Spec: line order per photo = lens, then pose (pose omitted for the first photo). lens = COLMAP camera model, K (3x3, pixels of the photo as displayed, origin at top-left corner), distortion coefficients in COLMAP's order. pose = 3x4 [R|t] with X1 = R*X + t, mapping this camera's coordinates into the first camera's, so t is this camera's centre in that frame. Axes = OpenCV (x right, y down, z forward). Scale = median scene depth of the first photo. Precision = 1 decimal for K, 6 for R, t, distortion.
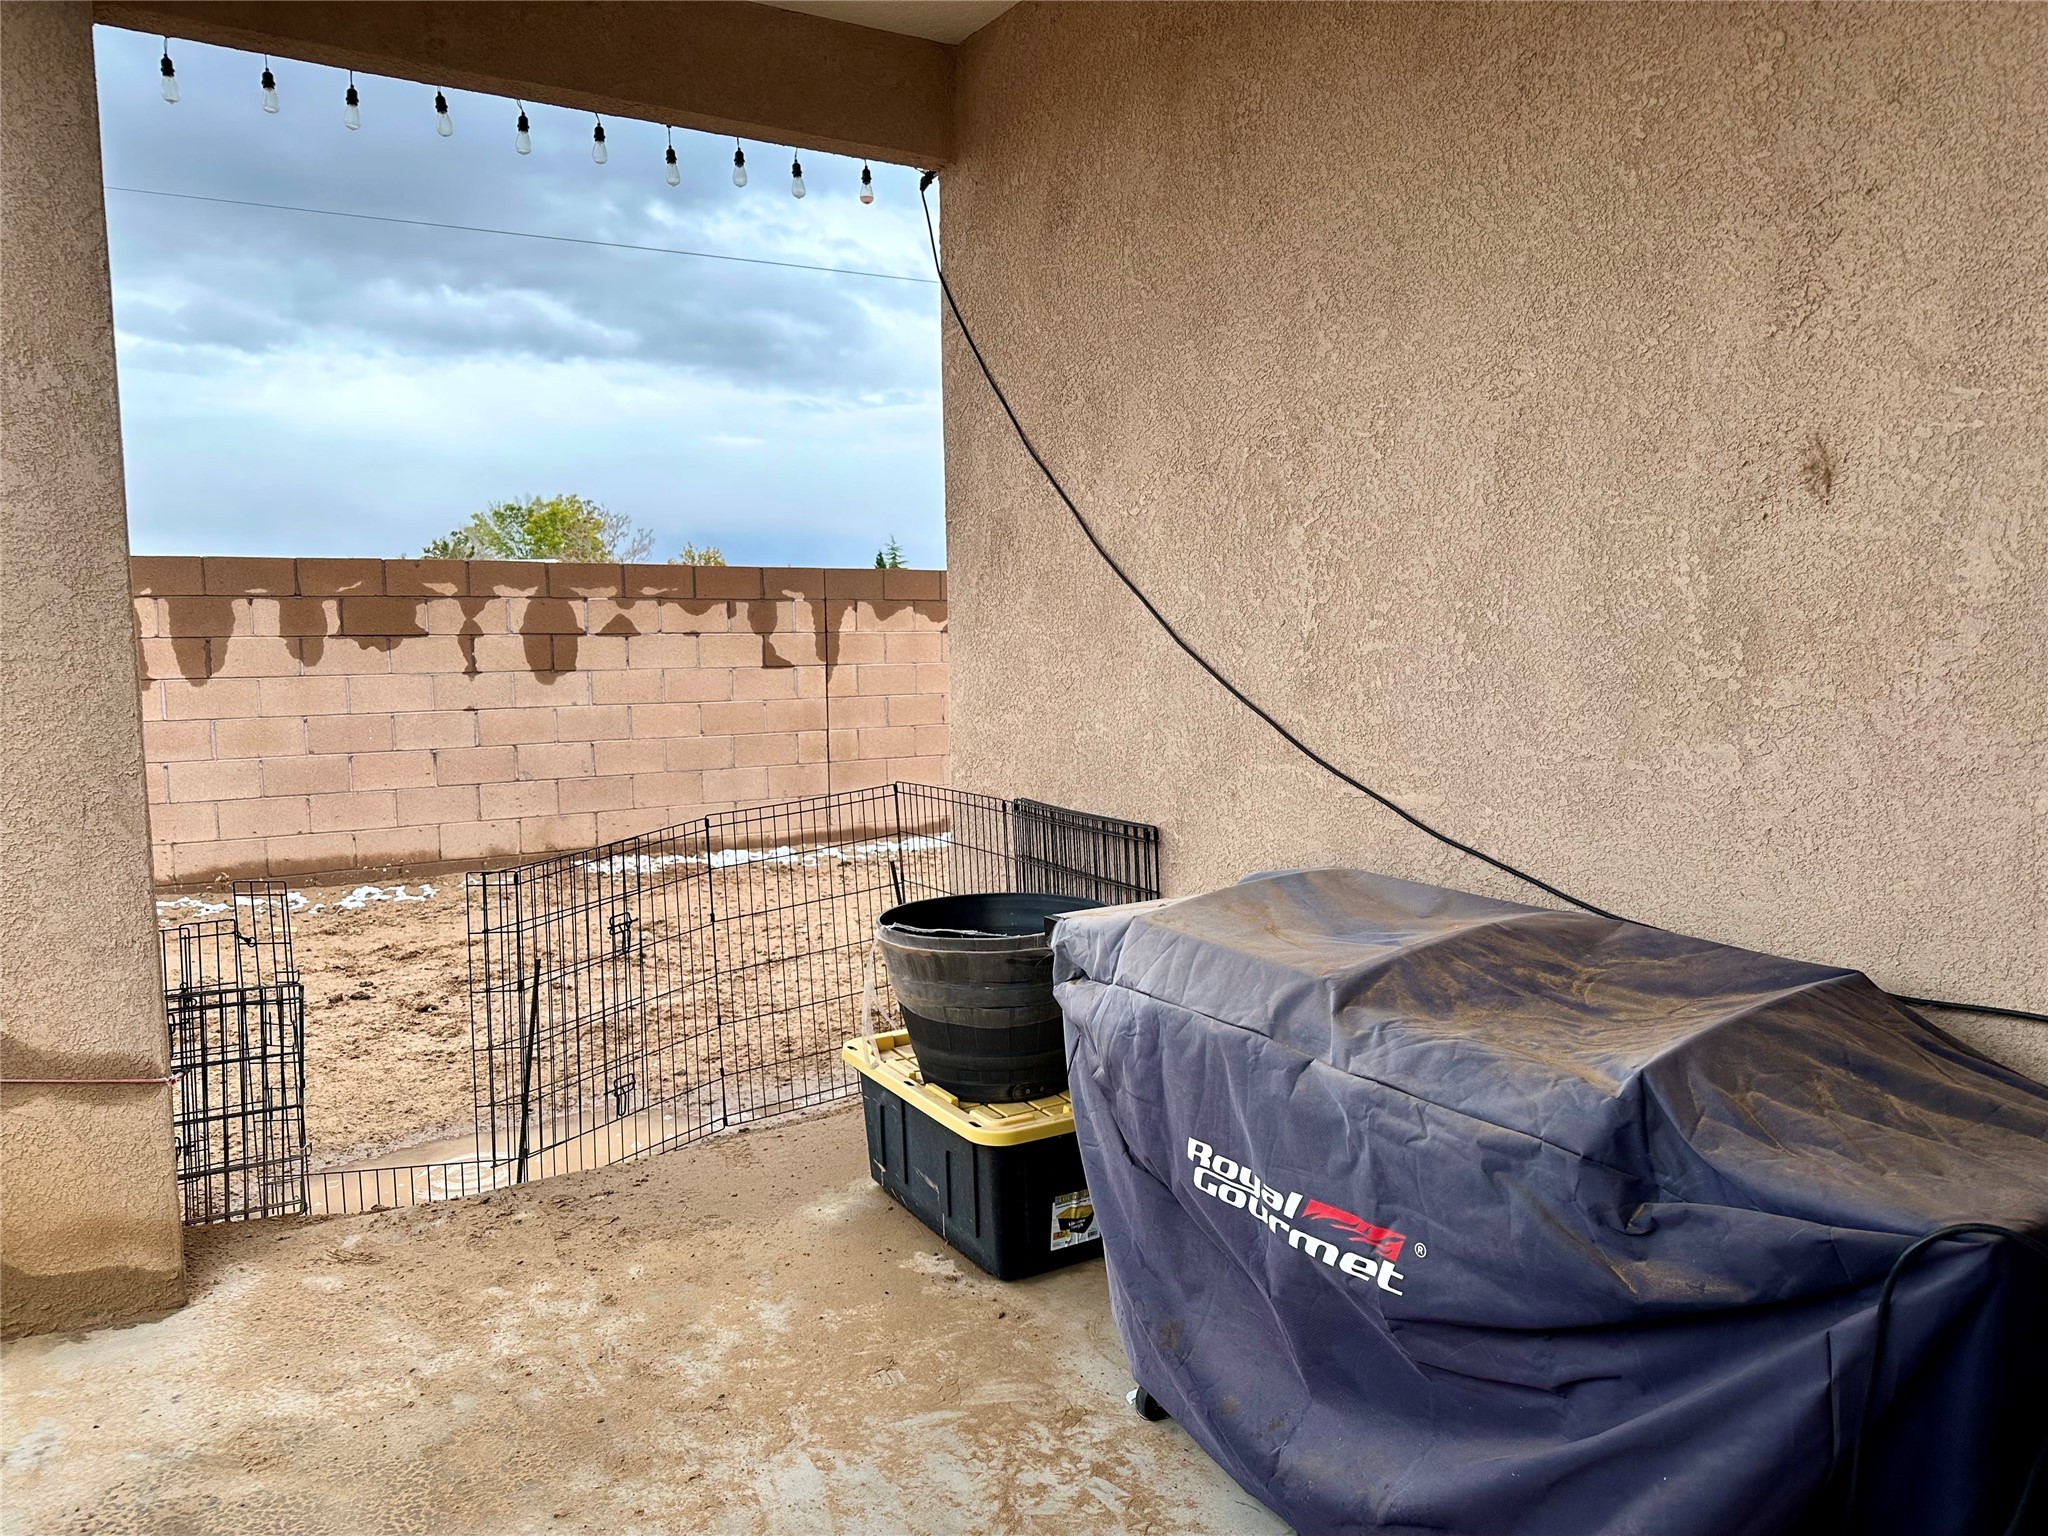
lens RADIAL K [[1408.0, 0, 1031.1], [0, 1408.0, 785.7], [0, 0, 1]] dist [-0.037689, -0.016616]
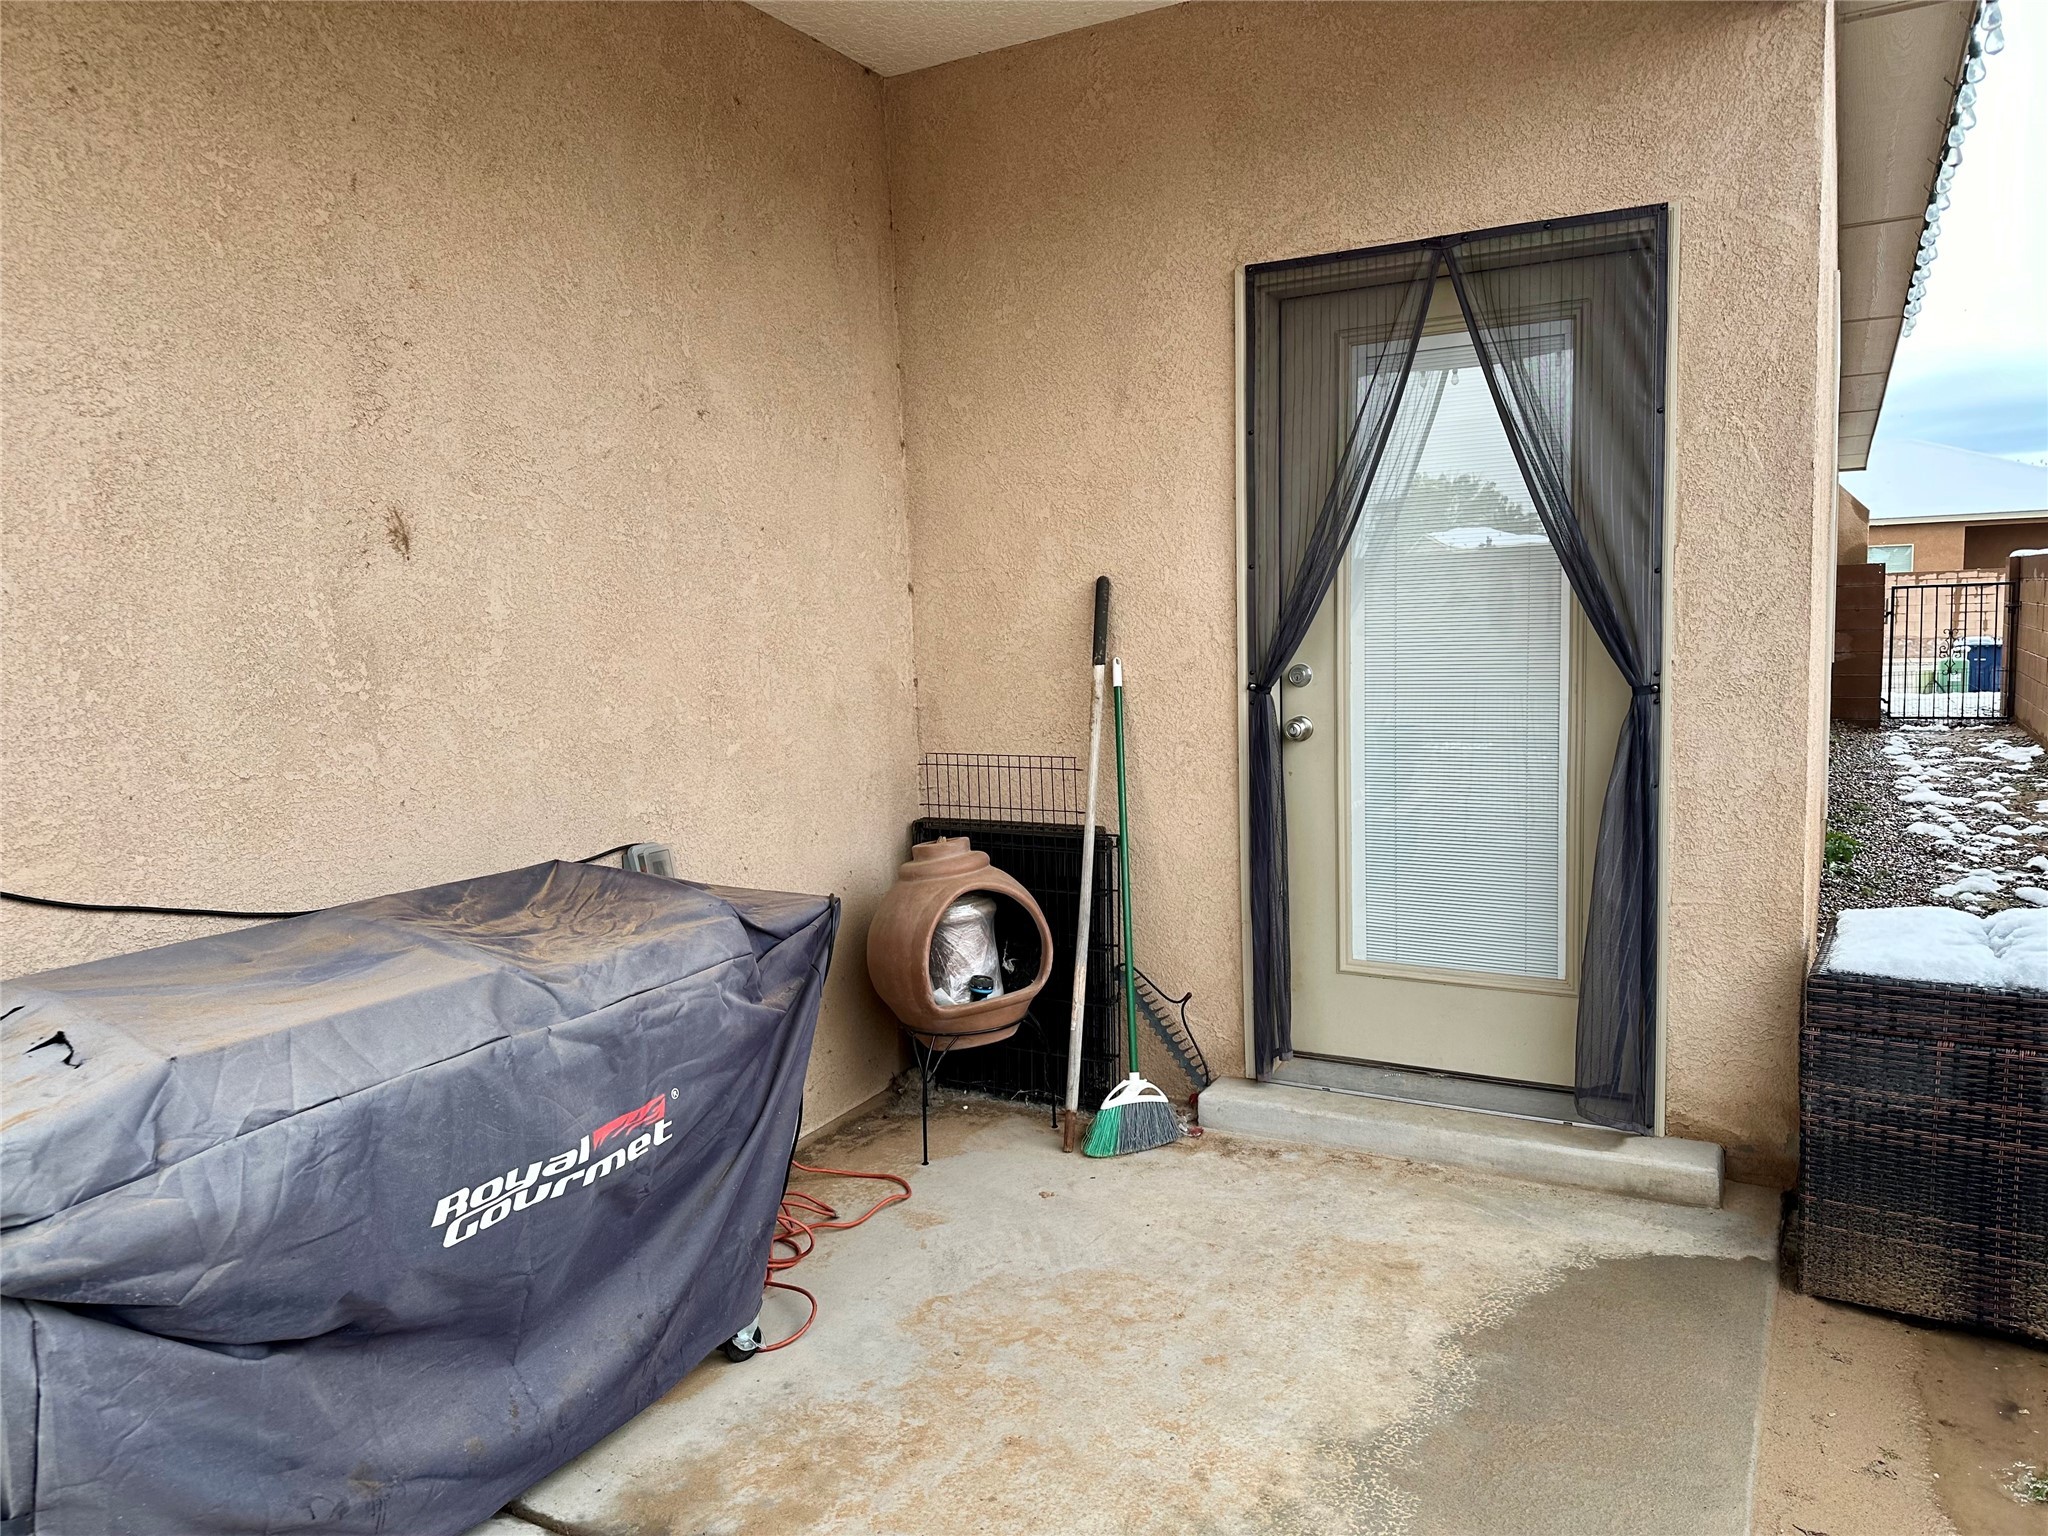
lens RADIAL K [[1408.0, 0, 1026.6], [0, 1408.0, 758.9], [0, 0, 1]] dist [-0.037689, -0.016616]
pose [[-0.504578, -0.068534, 0.860641, -0.547035], [0.129791, 0.979495, 0.154093, -0.081387], [-0.853554, 0.189456, -0.485337, 0.677599]]
